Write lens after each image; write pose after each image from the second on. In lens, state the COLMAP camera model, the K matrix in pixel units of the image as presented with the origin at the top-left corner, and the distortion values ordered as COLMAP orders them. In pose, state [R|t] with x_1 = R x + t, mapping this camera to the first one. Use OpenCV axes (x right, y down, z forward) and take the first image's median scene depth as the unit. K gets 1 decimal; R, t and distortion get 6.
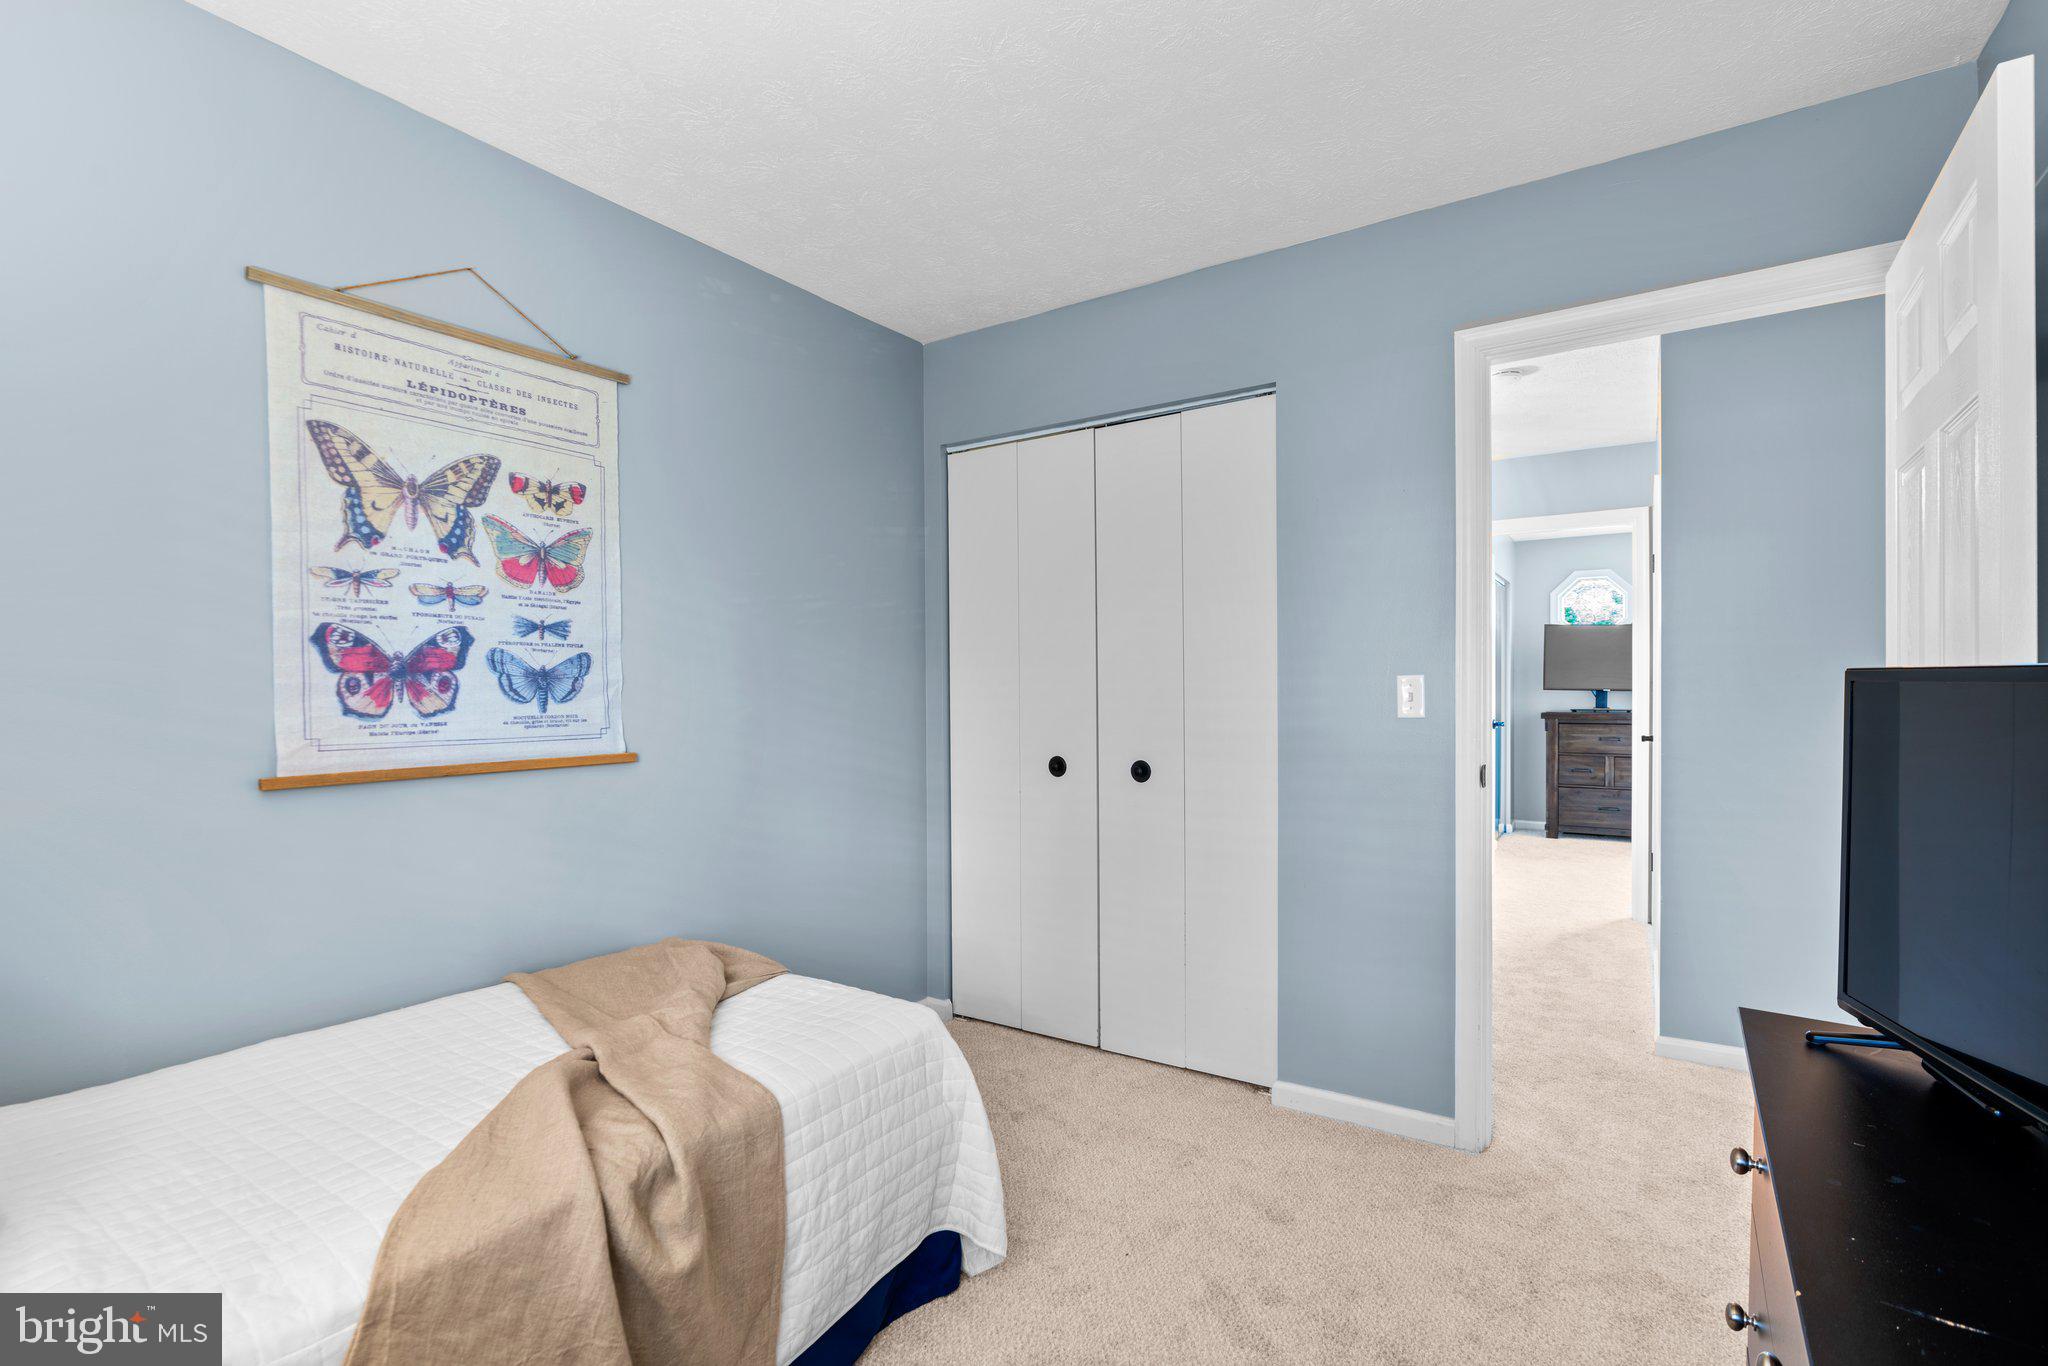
lens RADIAL K [[925.2, 0, 1026.2], [0, 925.2, 696.2], [0, 0, 1]] dist [-0.014096, 0.005471]
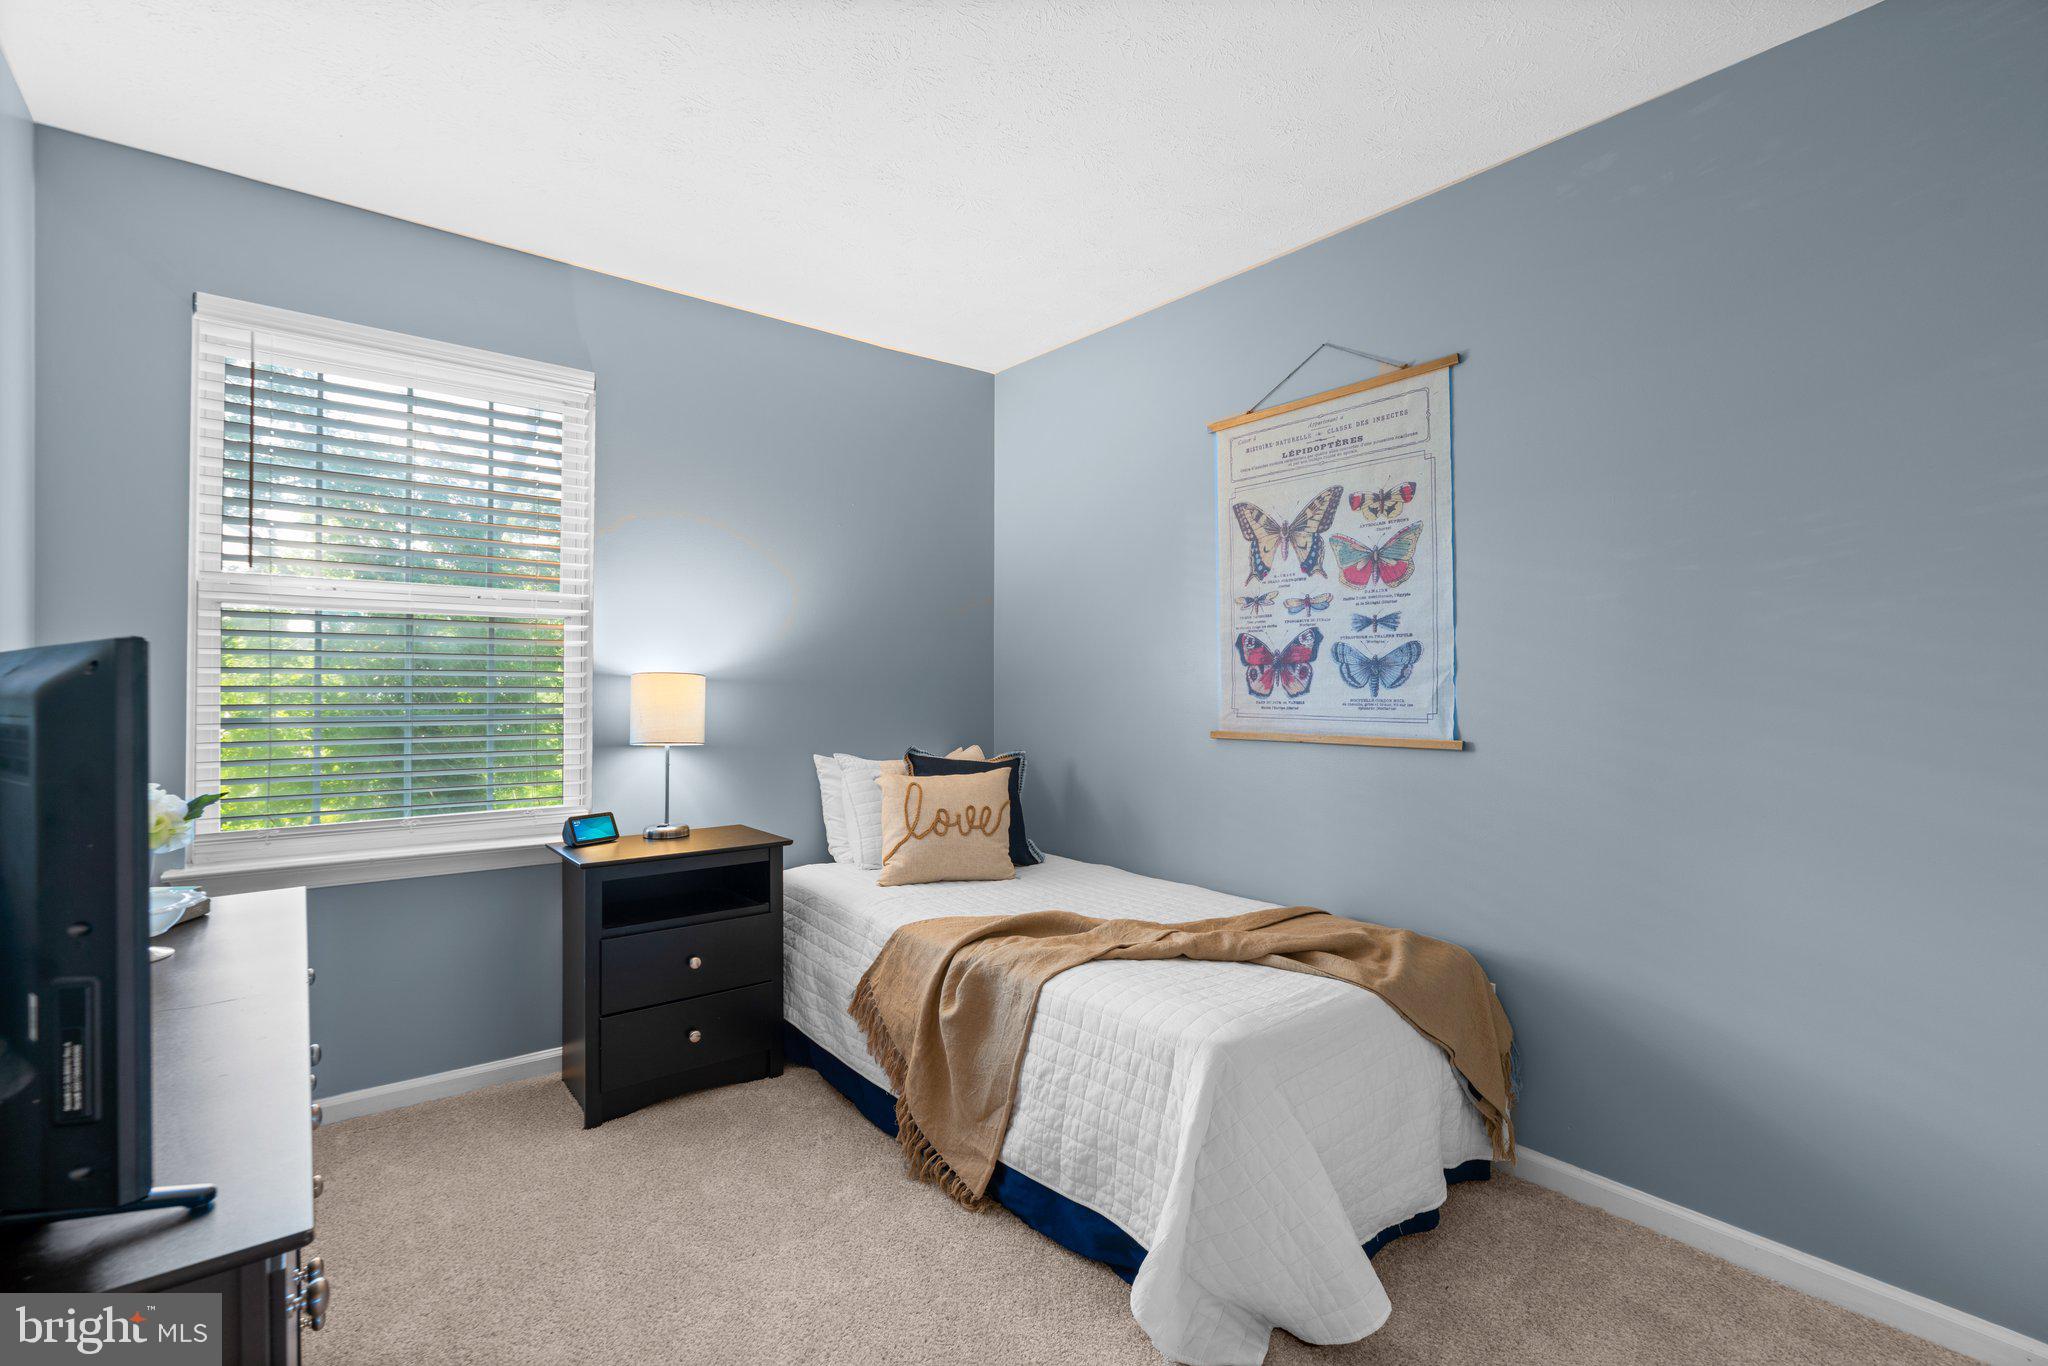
lens RADIAL K [[925.2, 0, 1025.5], [0, 925.2, 678.4], [0, 0, 1]] dist [-0.014096, 0.005471]
pose [[-0.279216, -0.005354, -0.960213, 0.740601], [-0.007059, 0.999969, -0.003523, 0.002717], [0.960202, 0.005795, -0.279245, 0.980292]]
